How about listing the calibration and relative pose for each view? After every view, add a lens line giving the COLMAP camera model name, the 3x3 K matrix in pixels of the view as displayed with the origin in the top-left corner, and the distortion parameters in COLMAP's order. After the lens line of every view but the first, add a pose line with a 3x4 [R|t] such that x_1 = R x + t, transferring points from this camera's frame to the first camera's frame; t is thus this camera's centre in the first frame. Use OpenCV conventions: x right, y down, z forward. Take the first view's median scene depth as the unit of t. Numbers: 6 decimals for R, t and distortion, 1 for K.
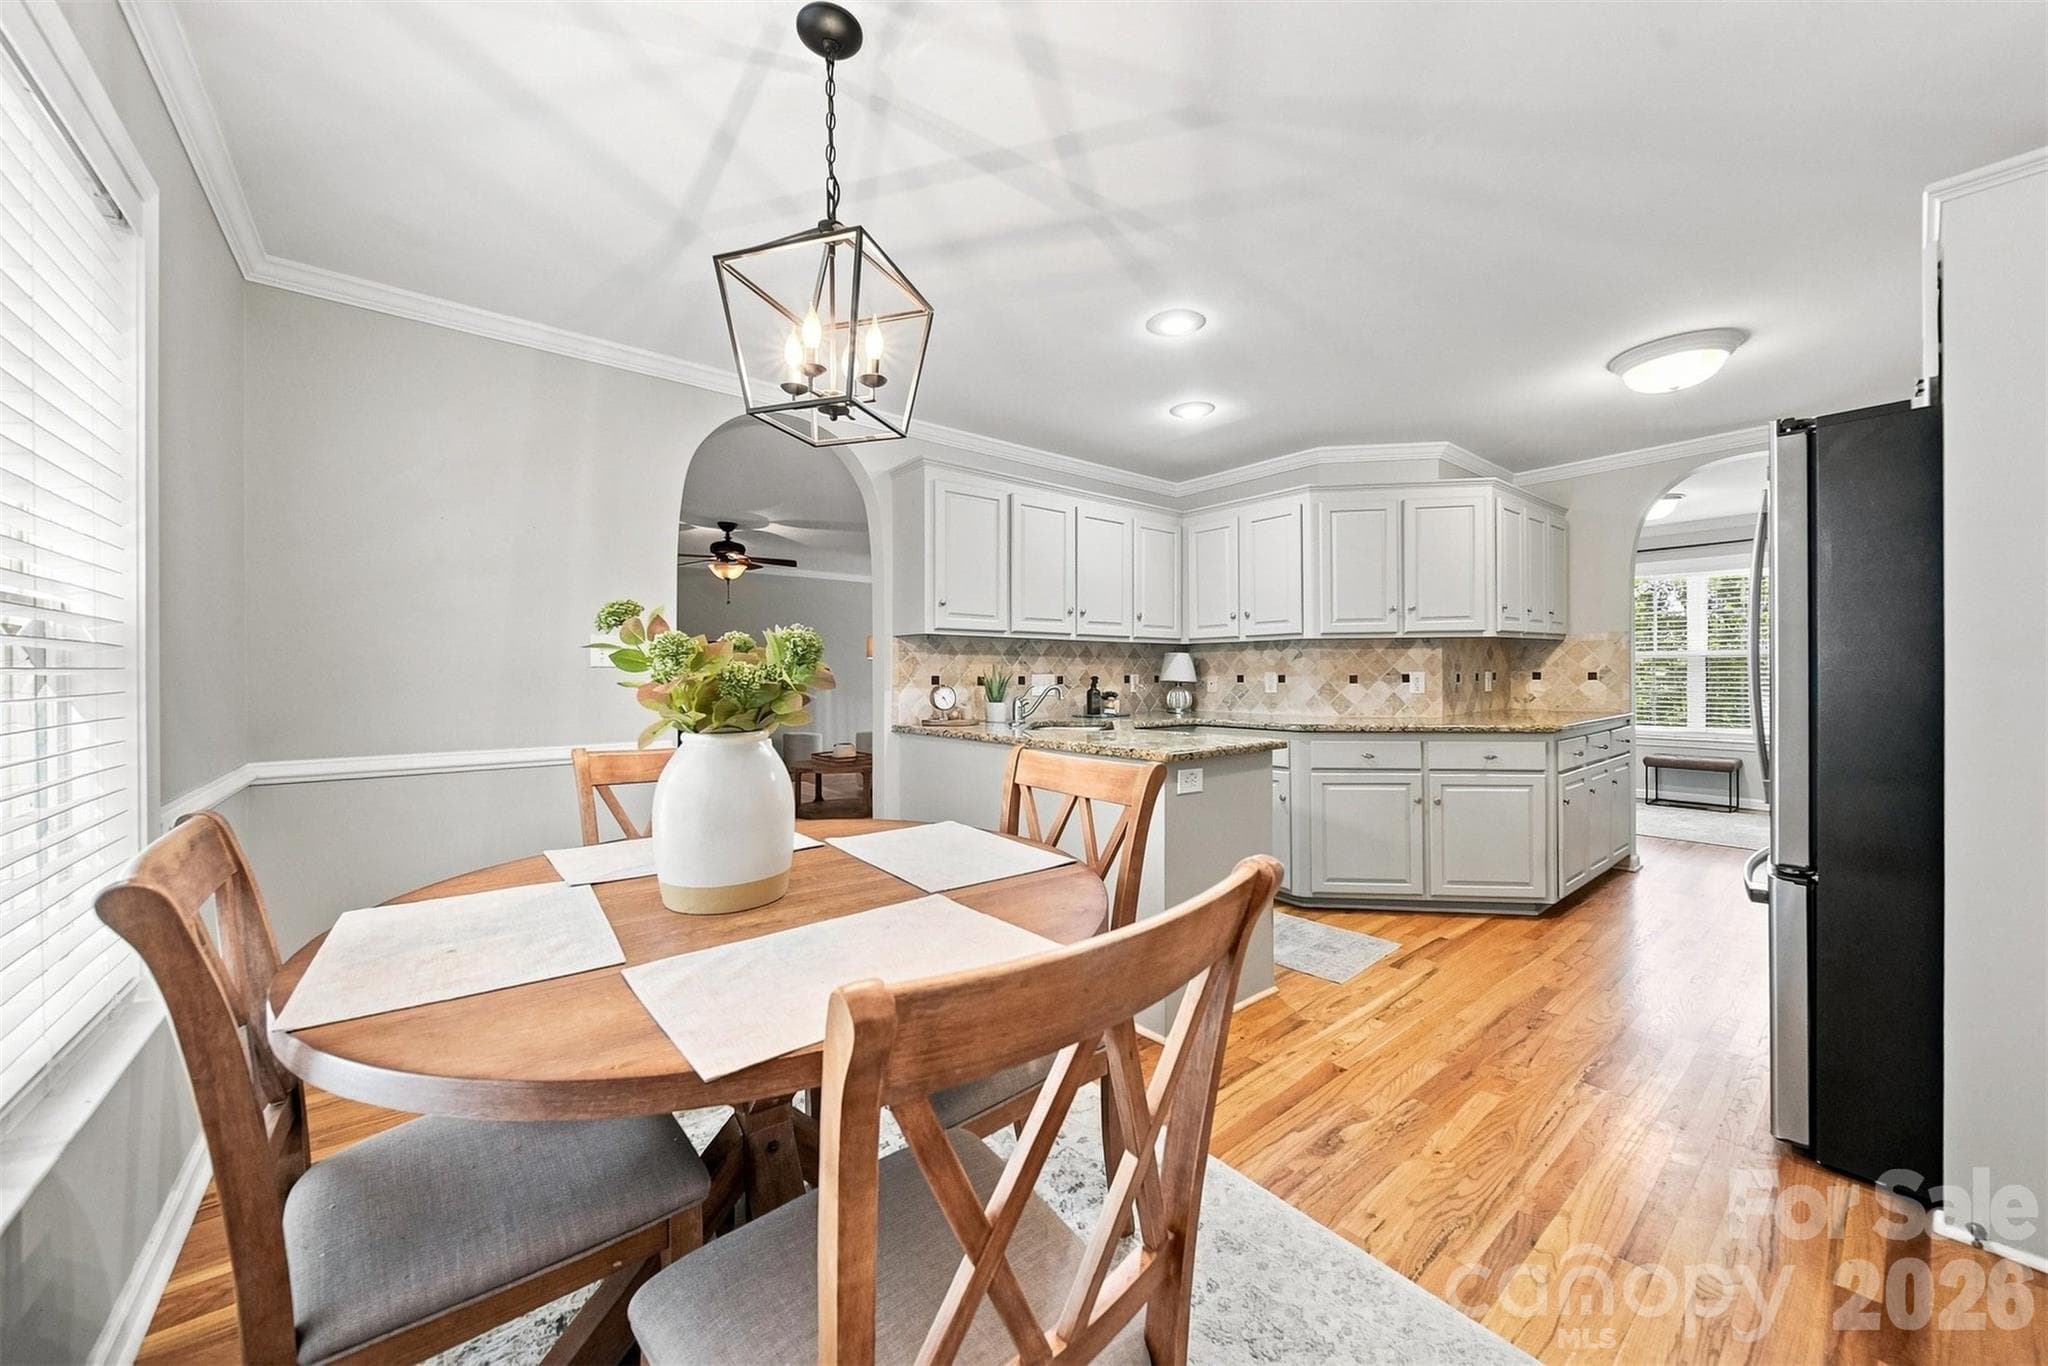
lens RADIAL K [[729.7, 0, 1026.1], [0, 729.7, 675.2], [0, 0, 1]] dist [-0.000141, -0.000049]
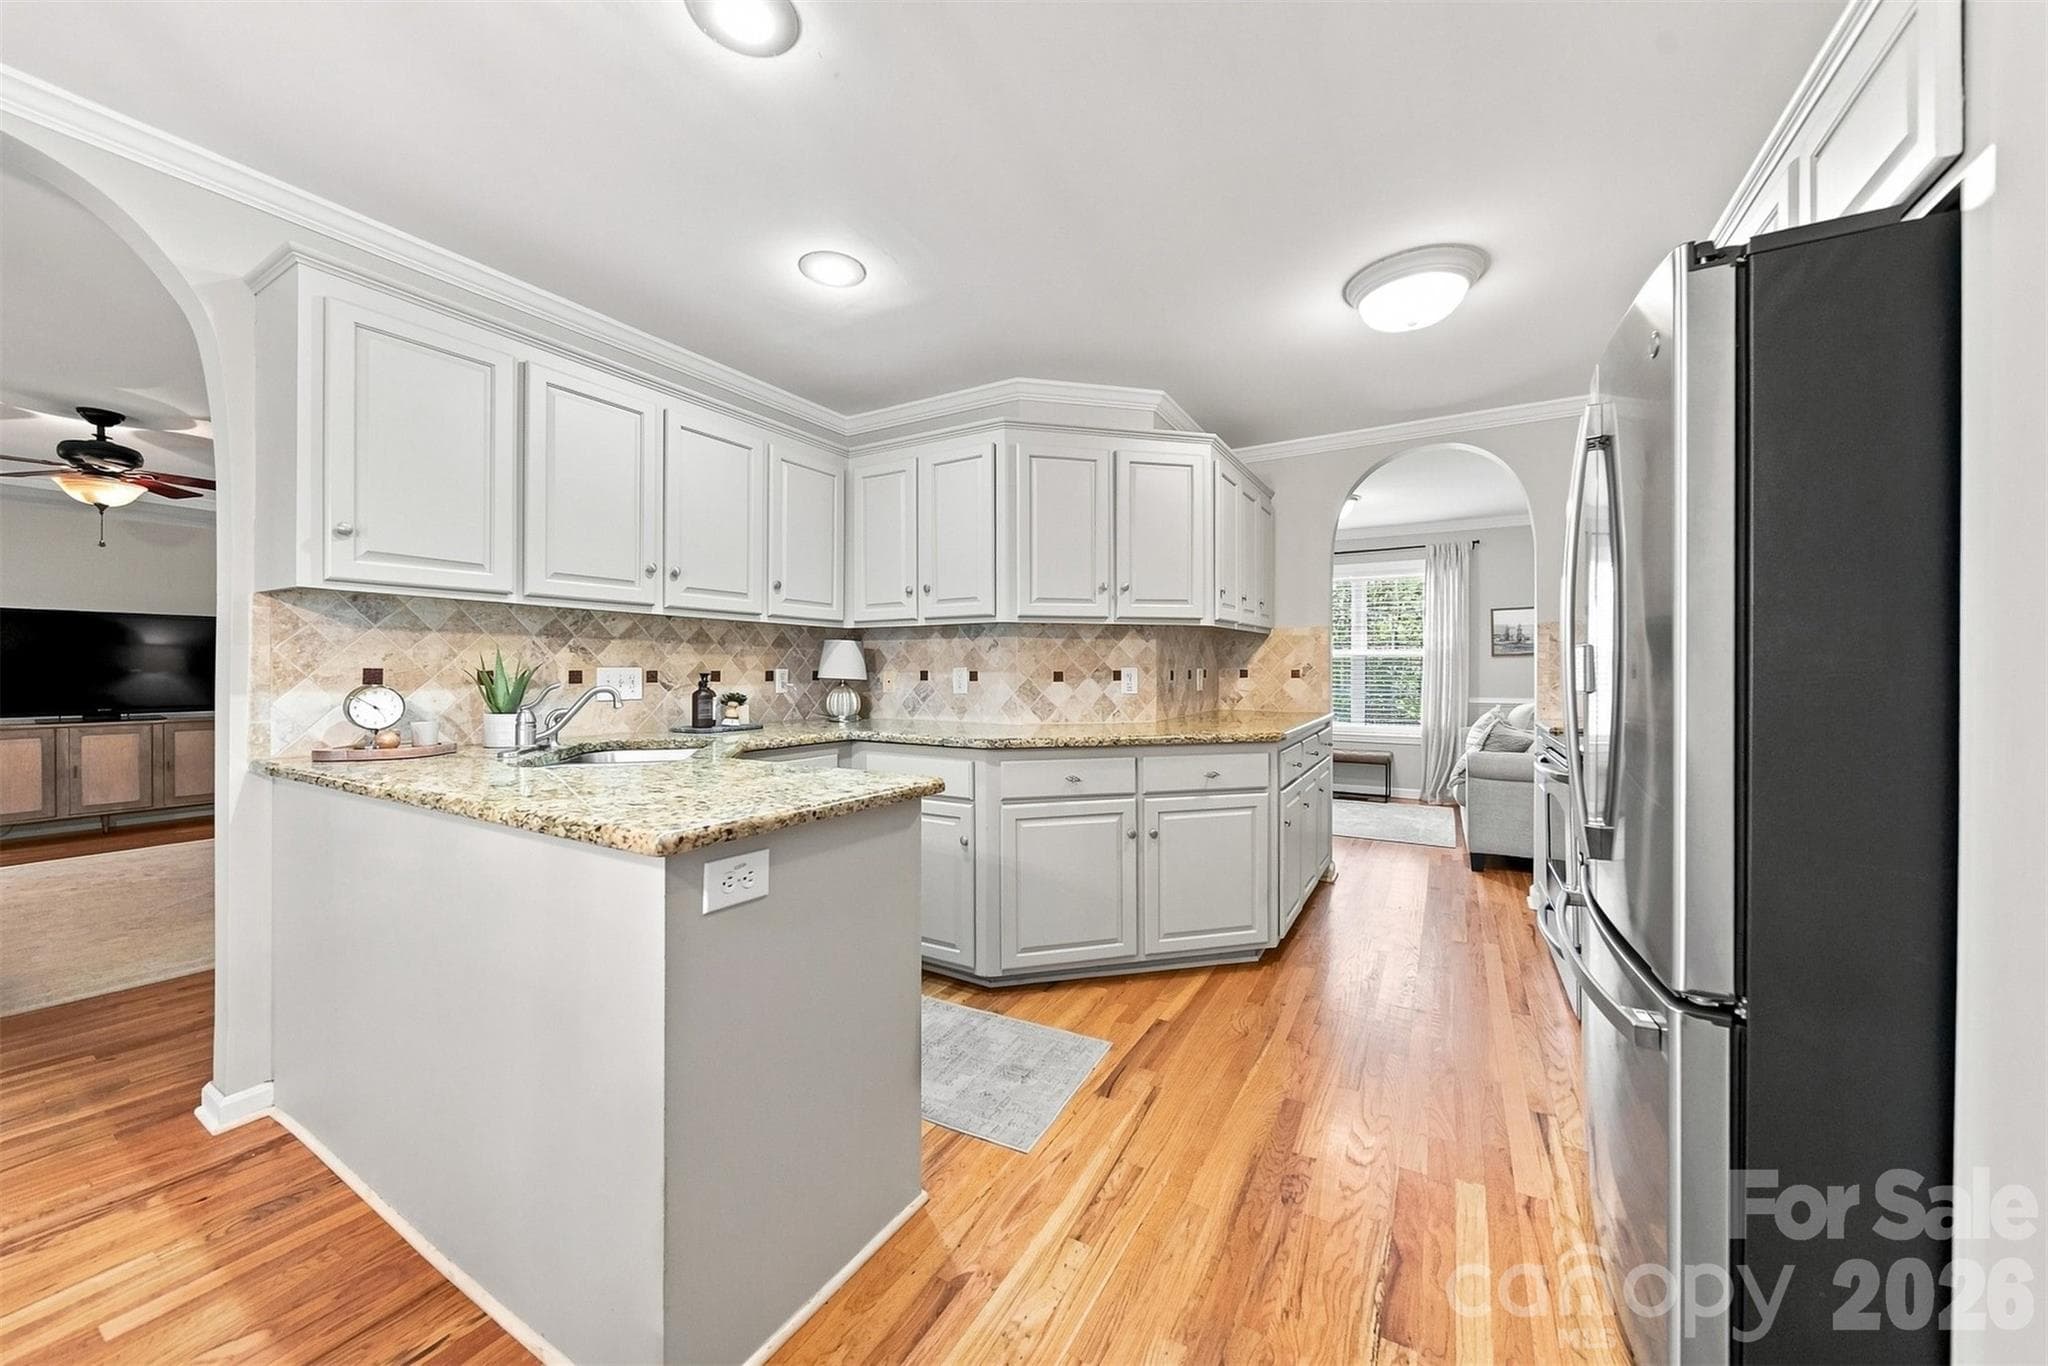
lens RADIAL K [[732.2, 0, 1018.1], [0, 732.2, 674.7], [0, 0, 1]] dist [-0.000004, -0.000012]
pose [[0.938754, 0.003833, 0.344567, 0.143470], [-0.005066, 0.999984, 0.002676, 0.001616], [-0.344551, -0.004258, 0.938758, 0.287879]]
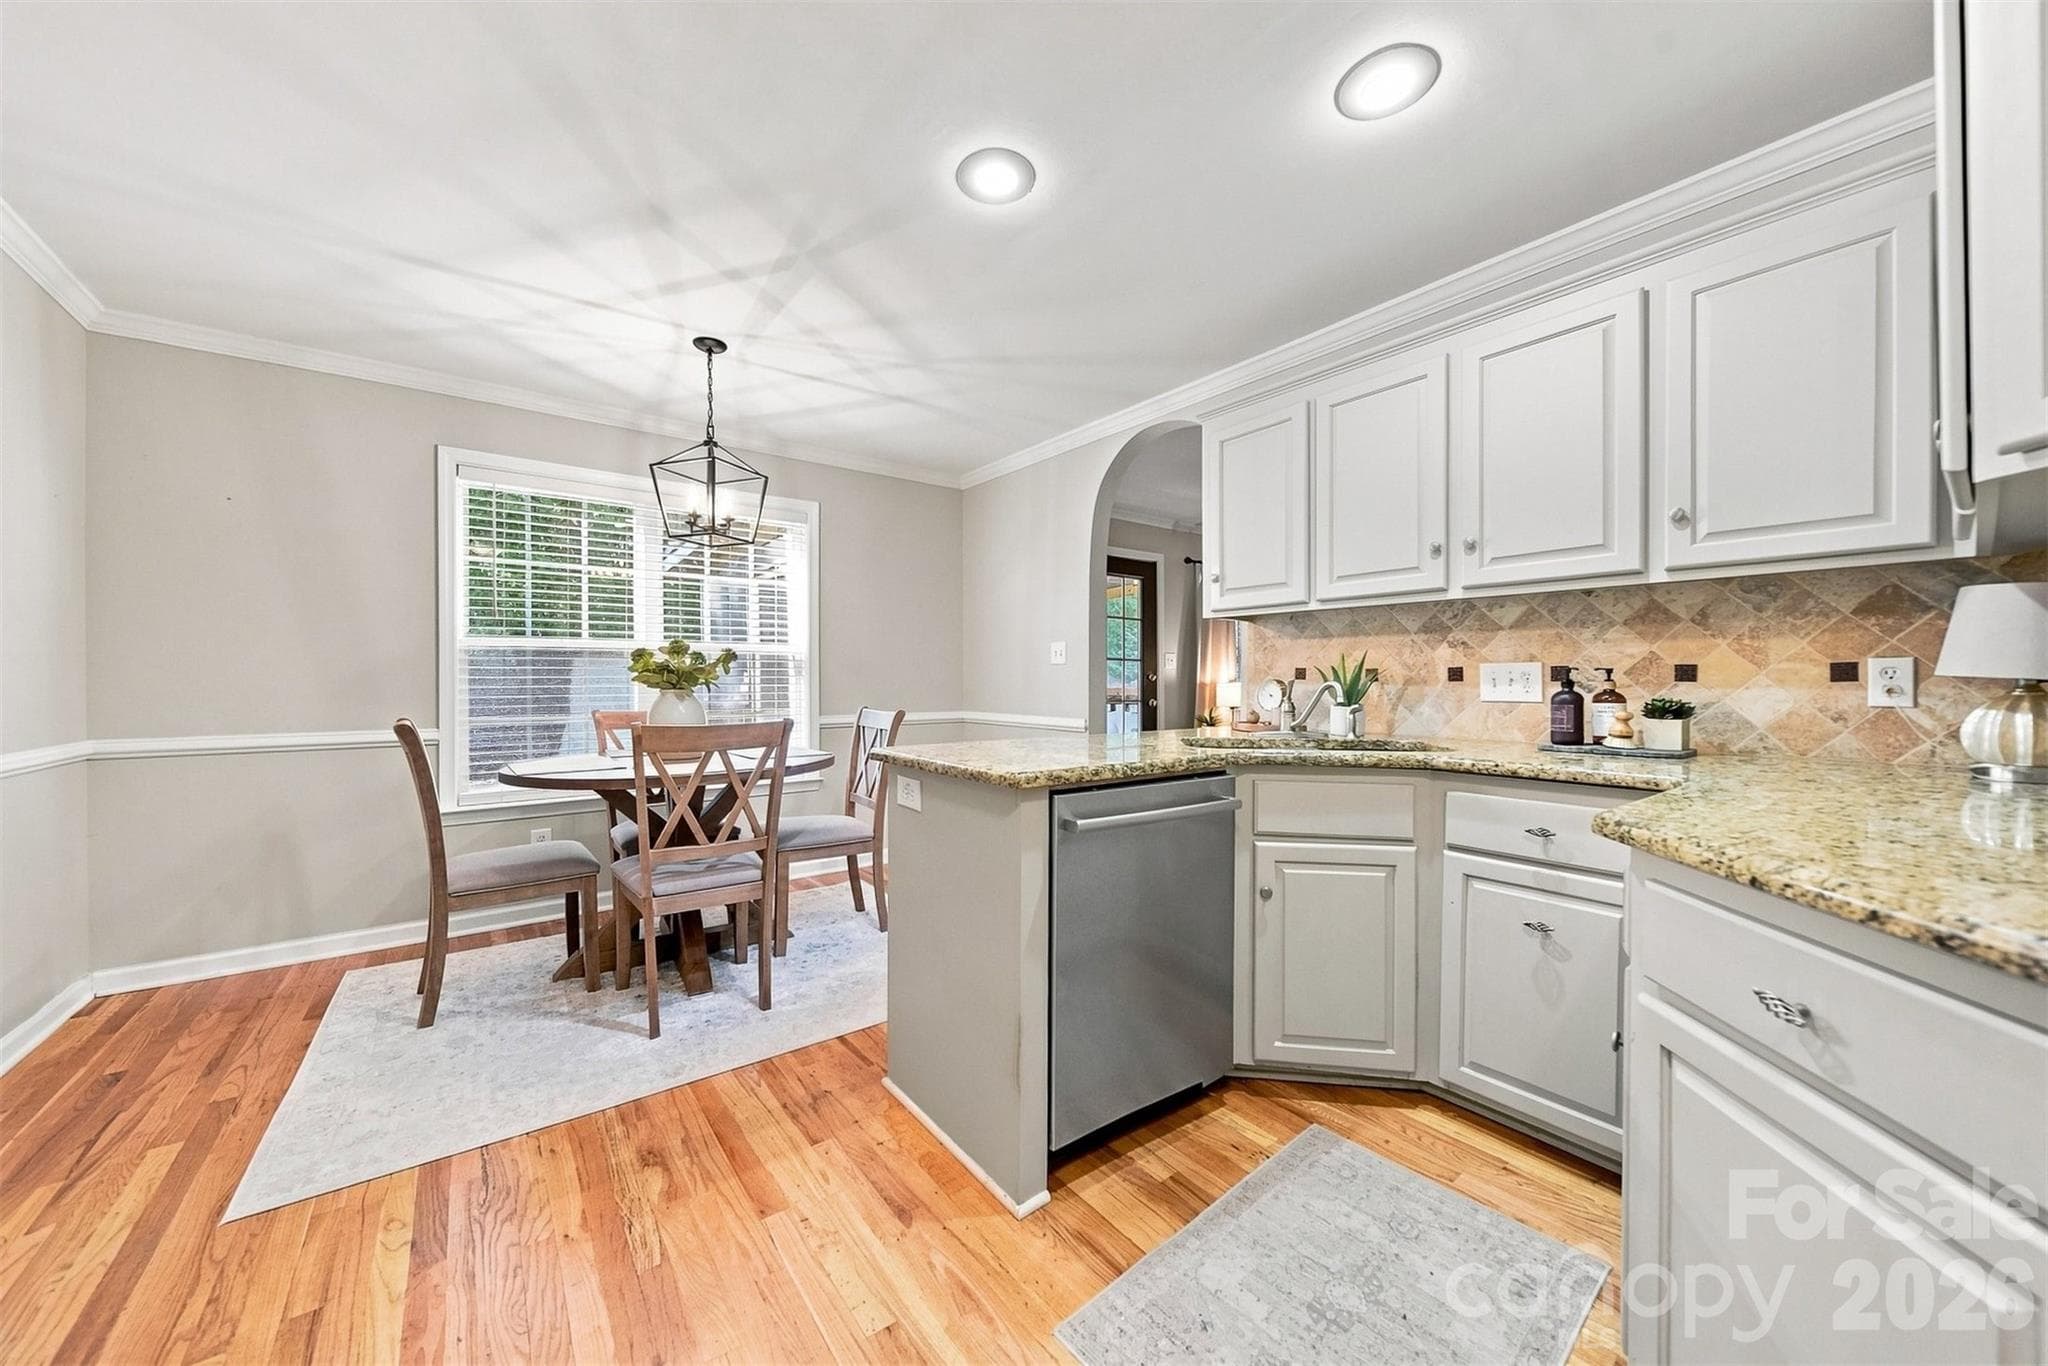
lens RADIAL K [[732.5, 0, 1024.8], [0, 732.5, 680.3], [0, 0, 1]] dist [-0.000416, -0.000231]
pose [[-0.033051, 0.003484, -0.999448, 0.632590], [-0.001786, 0.999992, 0.003545, 0.011241], [0.999452, 0.001902, -0.033045, 0.712289]]
